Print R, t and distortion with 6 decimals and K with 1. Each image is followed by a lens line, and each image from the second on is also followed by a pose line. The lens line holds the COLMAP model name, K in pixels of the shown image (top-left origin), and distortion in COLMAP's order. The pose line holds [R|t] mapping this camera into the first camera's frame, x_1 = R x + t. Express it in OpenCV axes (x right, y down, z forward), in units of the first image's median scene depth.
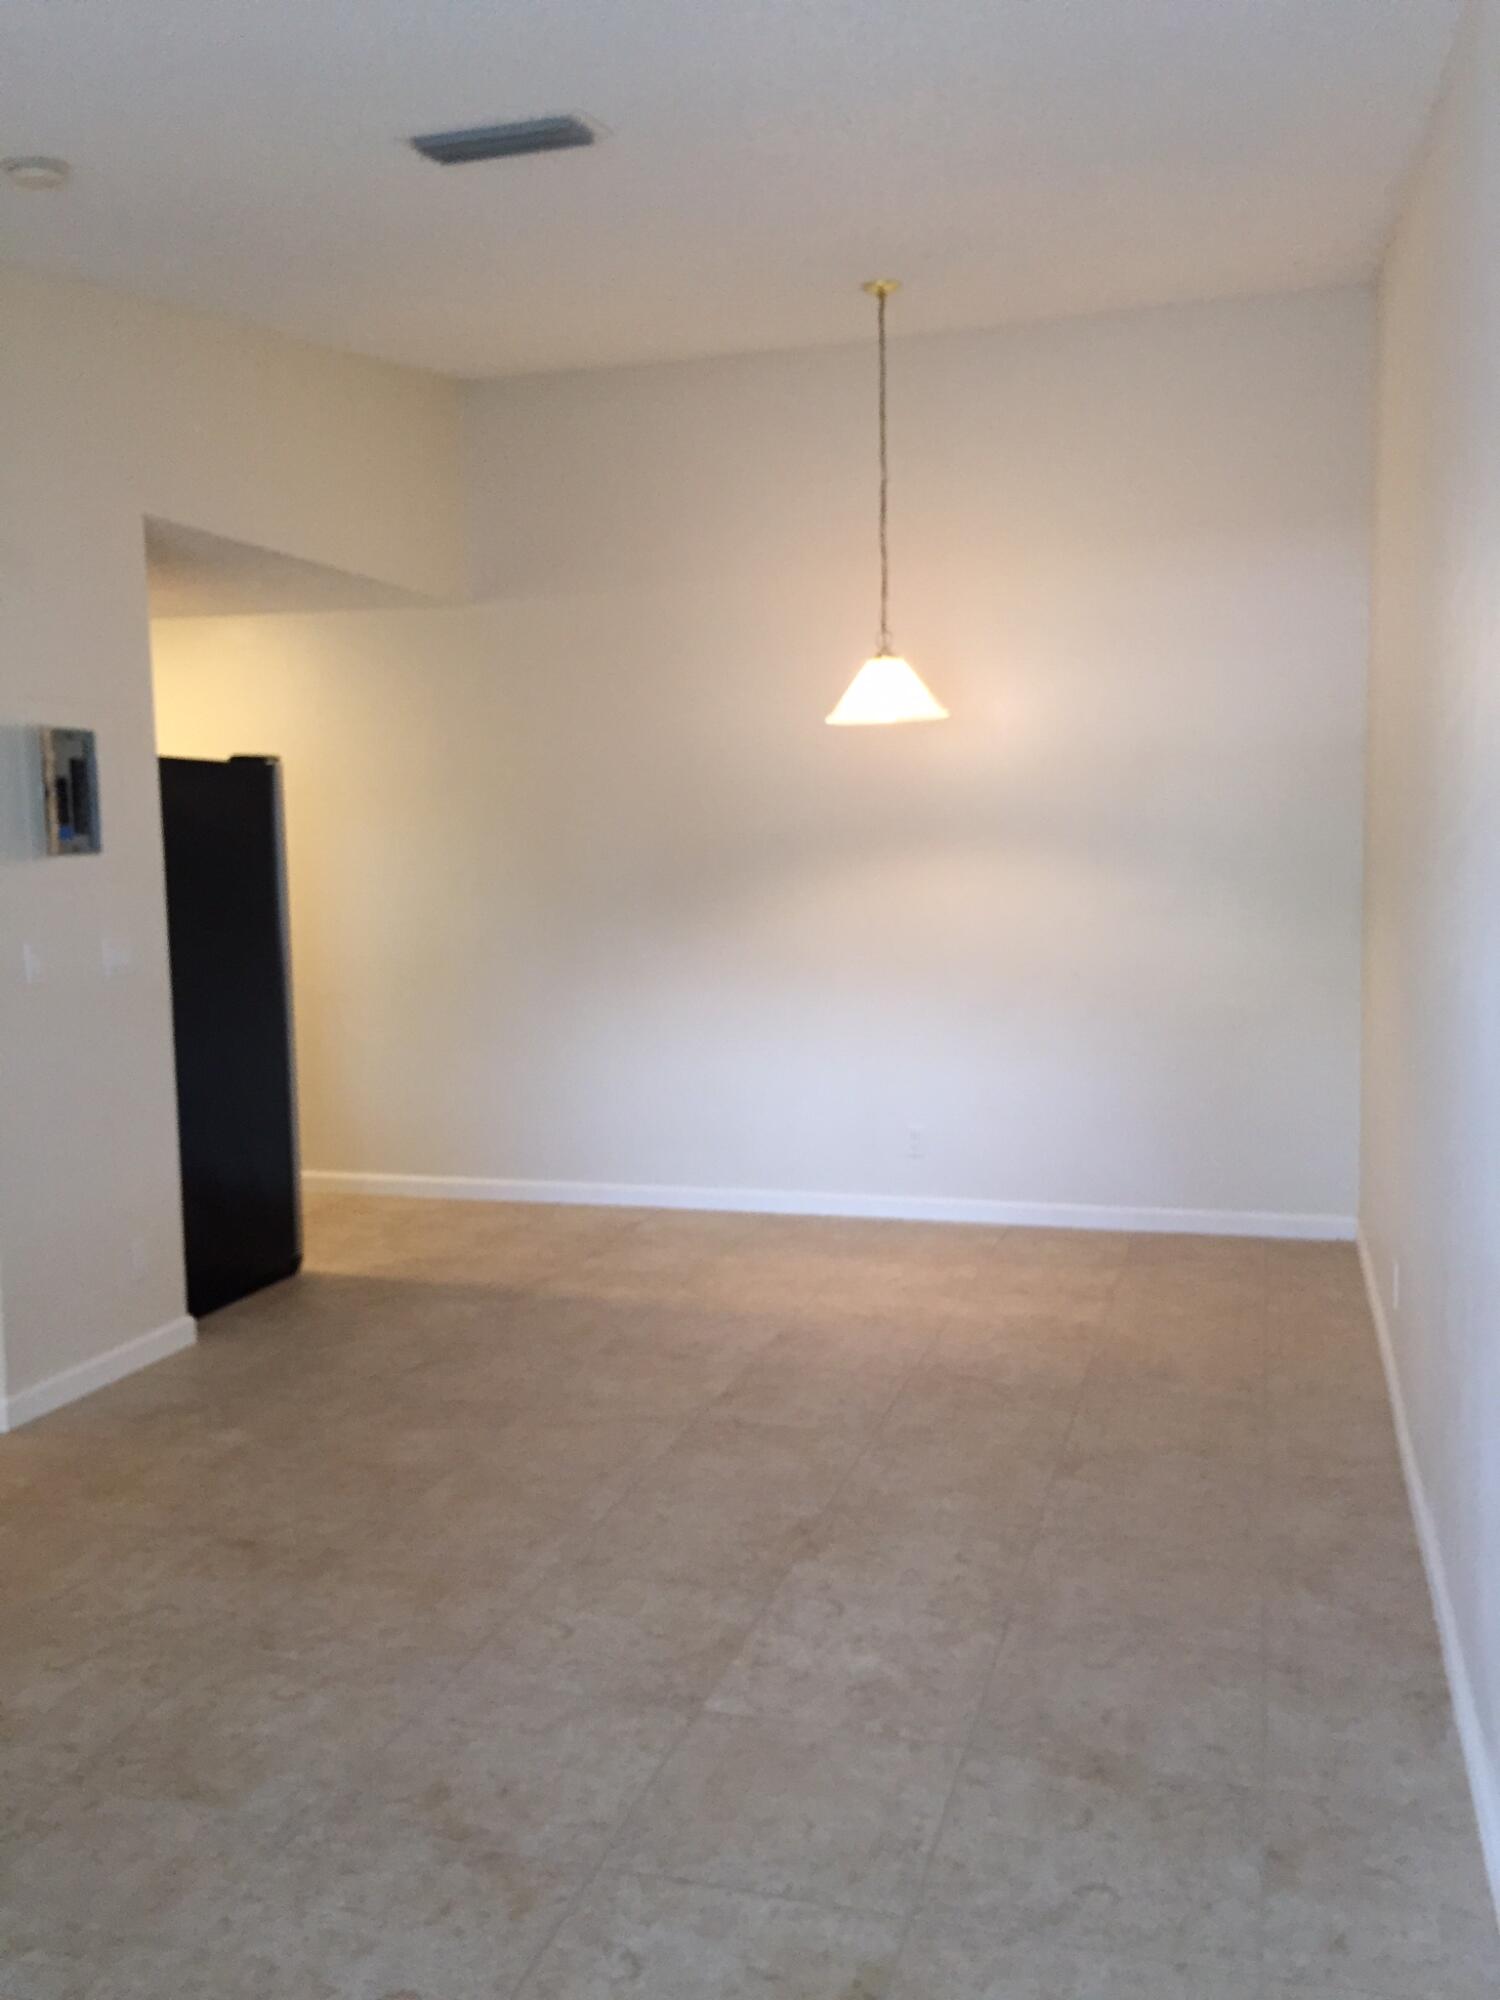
lens RADIAL K [[1710.1, 0, 743.4], [0, 1710.1, 995.1], [0, 0, 1]] dist [0.073114, -0.098130]
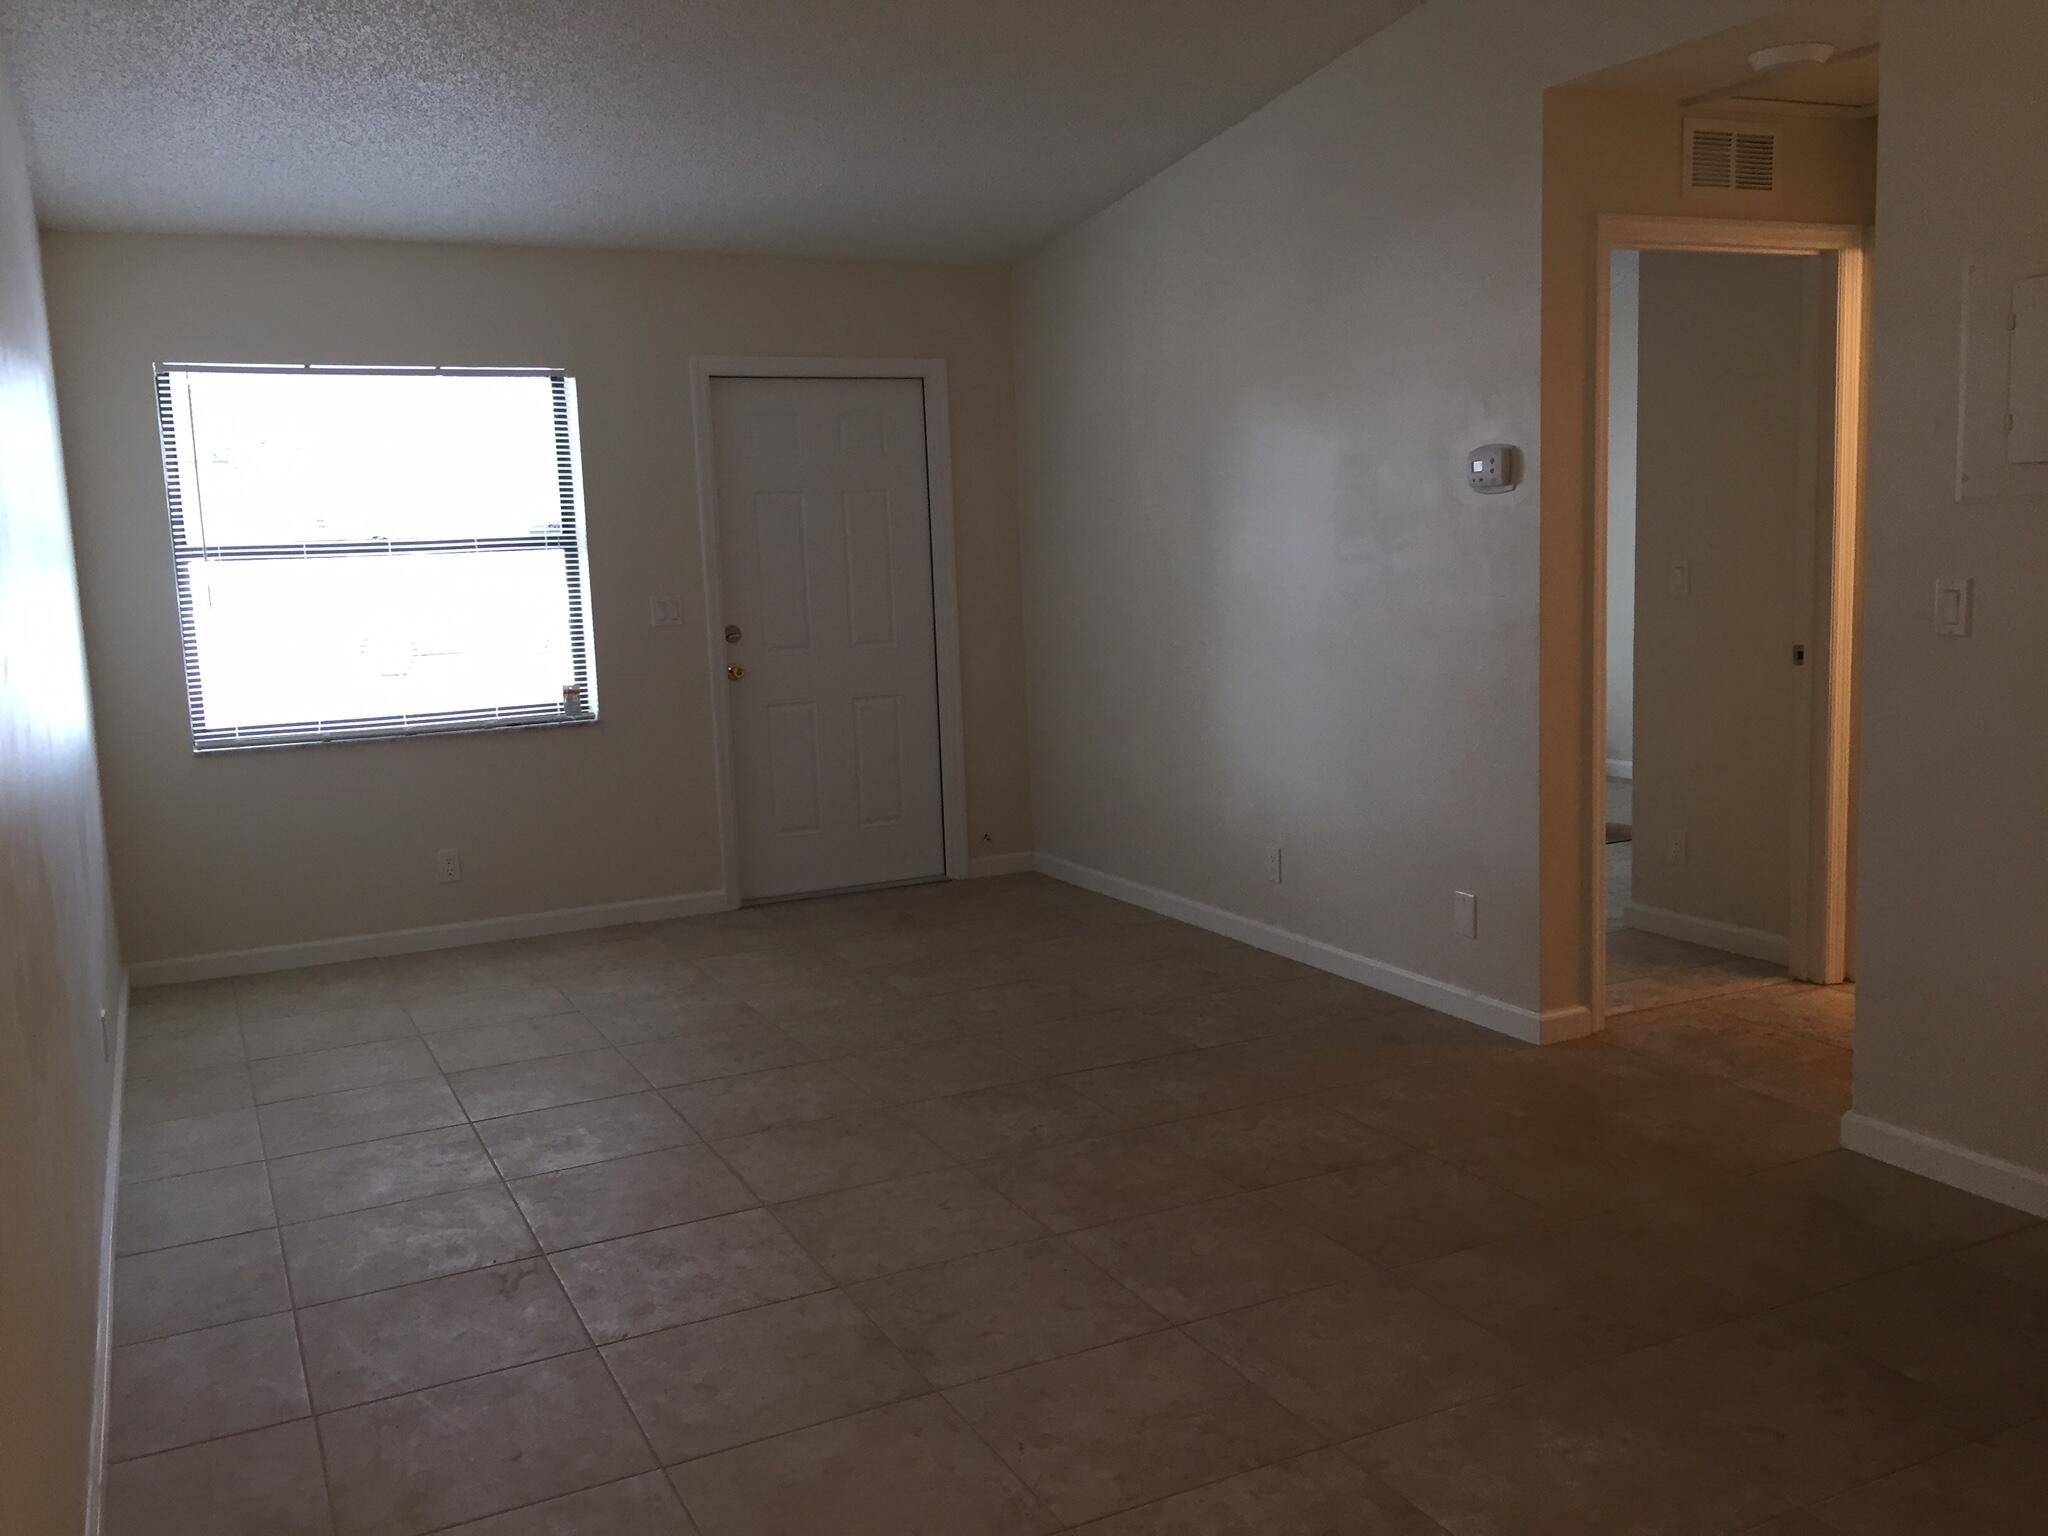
lens RADIAL K [[1751.1, 0, 1023.5], [0, 1751.1, 766.9], [0, 0, 1]] dist [0.073114, -0.098130]
pose [[-0.730539, 0.135966, -0.669198, 0.545404], [-0.012104, 0.977245, 0.211769, -0.141741], [0.682763, 0.162806, -0.712270, 1.676172]]
